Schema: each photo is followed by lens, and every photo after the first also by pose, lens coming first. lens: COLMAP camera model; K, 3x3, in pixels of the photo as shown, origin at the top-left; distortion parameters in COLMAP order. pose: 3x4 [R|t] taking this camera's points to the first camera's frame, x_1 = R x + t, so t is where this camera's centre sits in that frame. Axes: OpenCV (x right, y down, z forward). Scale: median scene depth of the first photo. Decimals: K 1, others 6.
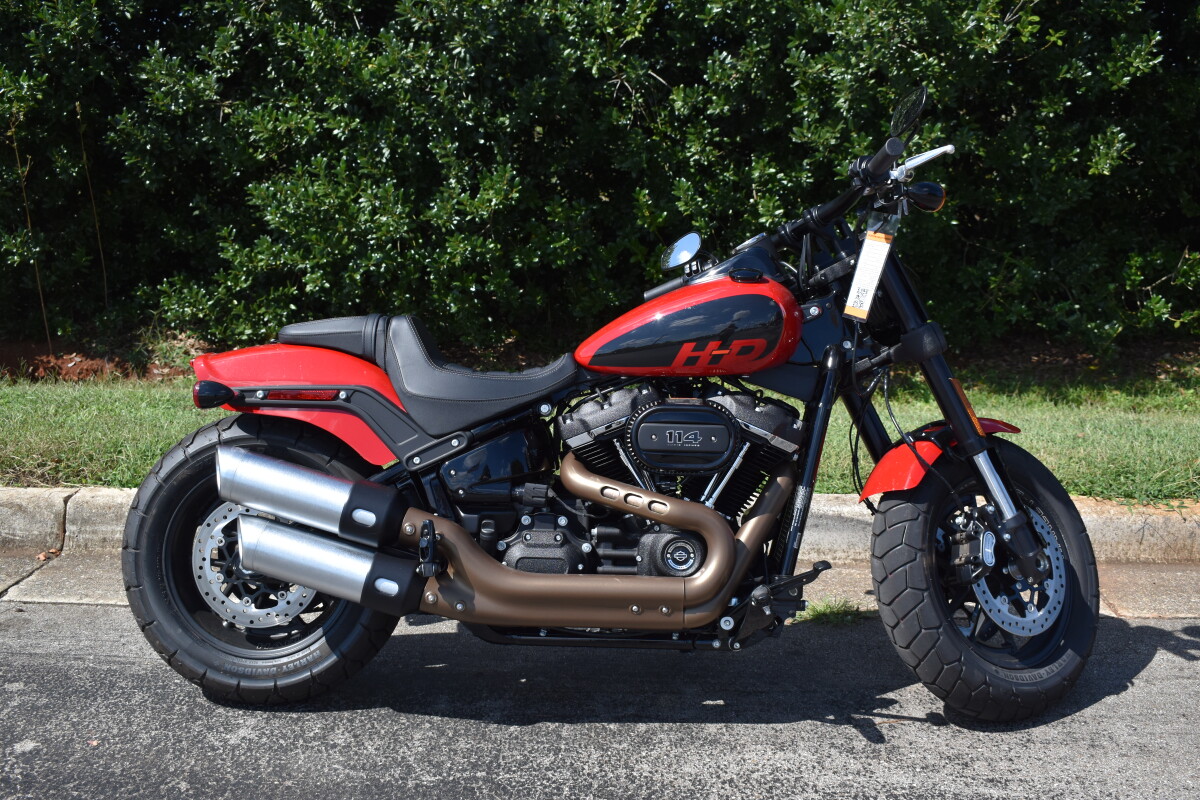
lens RADIAL K [[1325.2, 0, 605.6], [0, 1325.2, 394.7], [0, 0, 1]] dist [-0.070885, 0.000000]
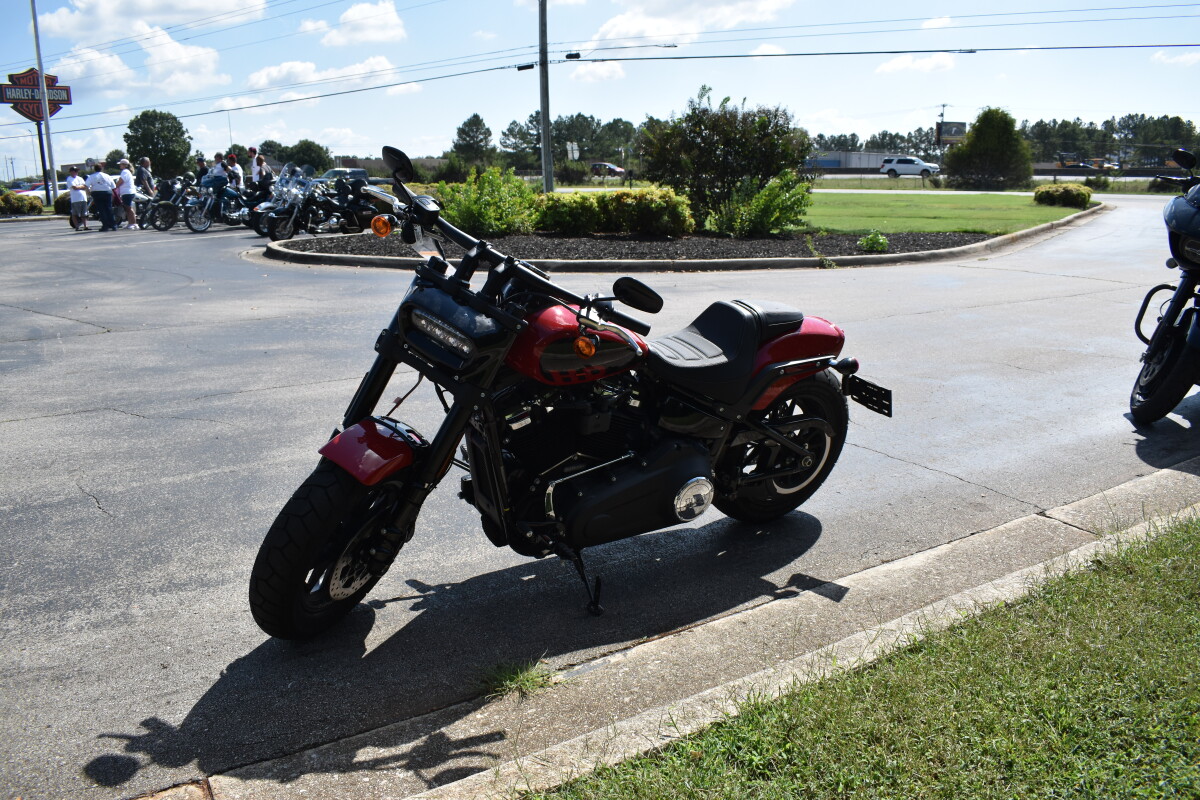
lens RADIAL K [[938.8, 0, 604.1], [0, 938.8, 397.2], [0, 0, 1]] dist [-0.092702, 0.016404]
pose [[-0.826905, 0.127186, -0.547770, 0.572699], [-0.120690, 0.911250, 0.393774, -0.375127], [0.549238, 0.391724, -0.738167, 1.795831]]
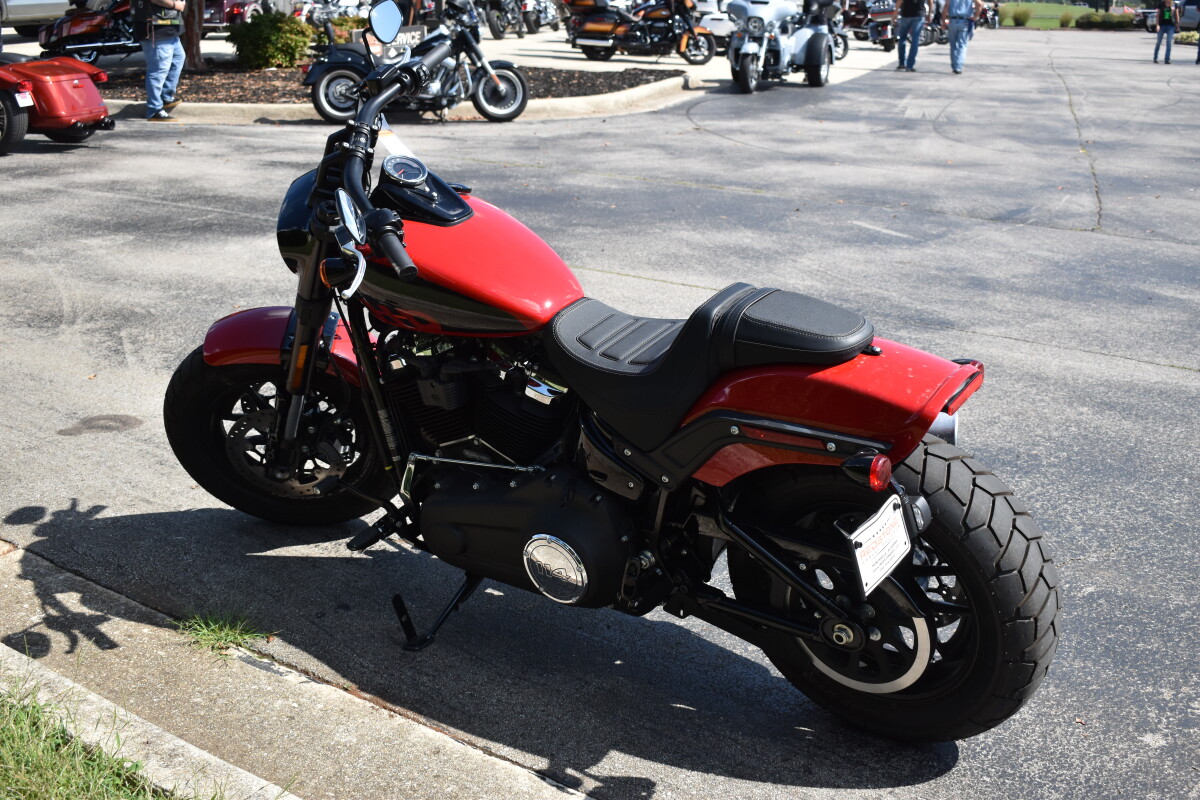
lens RADIAL K [[1417.3, 0, 599.2], [0, 1417.3, 408.0], [0, 0, 1]] dist [-0.056166, 0.000000]
pose [[-0.817549, -0.186770, 0.544730, -0.600586], [0.098390, 0.886730, 0.451696, -0.418023], [-0.567392, 0.422880, -0.706568, 1.761520]]
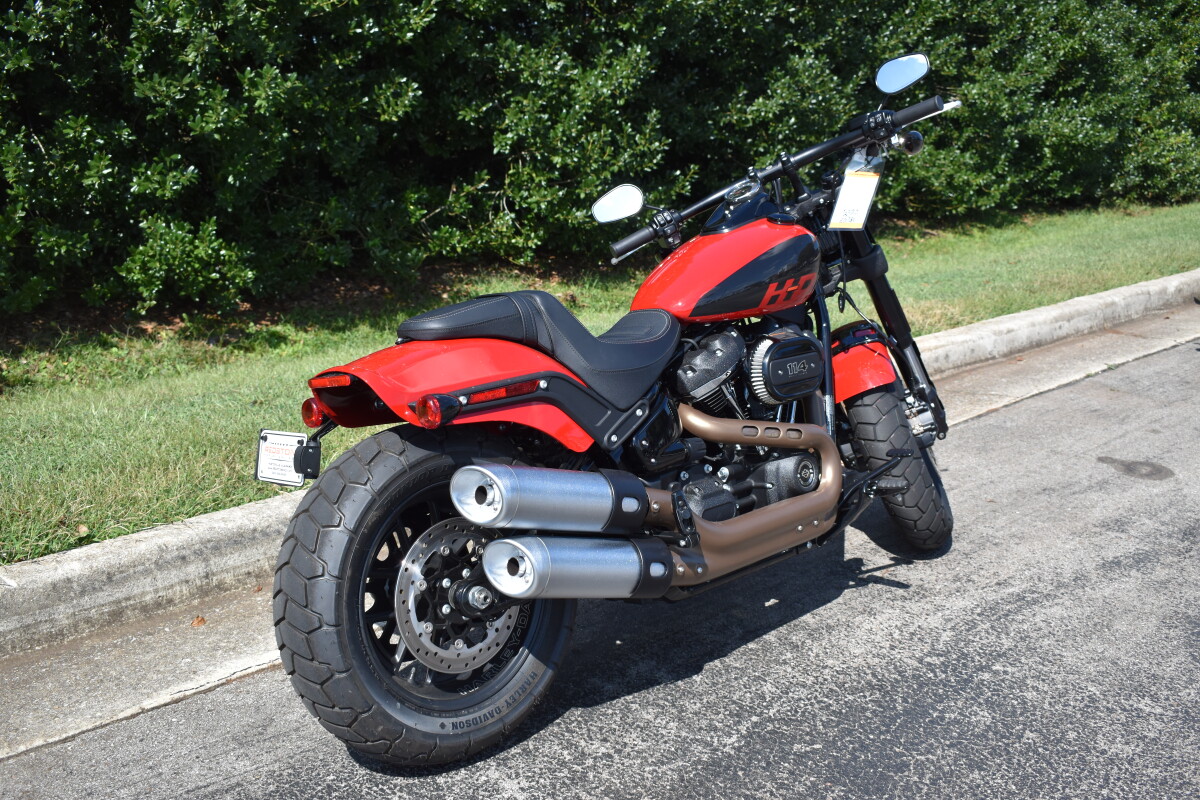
lens RADIAL K [[1226.0, 0, 596.0], [0, 1226.0, 403.0], [0, 0, 1]] dist [-0.067223, 0.000000]
pose [[0.695543, -0.180969, 0.695320, -0.744629], [0.138025, 0.983389, 0.117874, -0.079501], [-0.705102, 0.013985, 0.708968, 0.378282]]
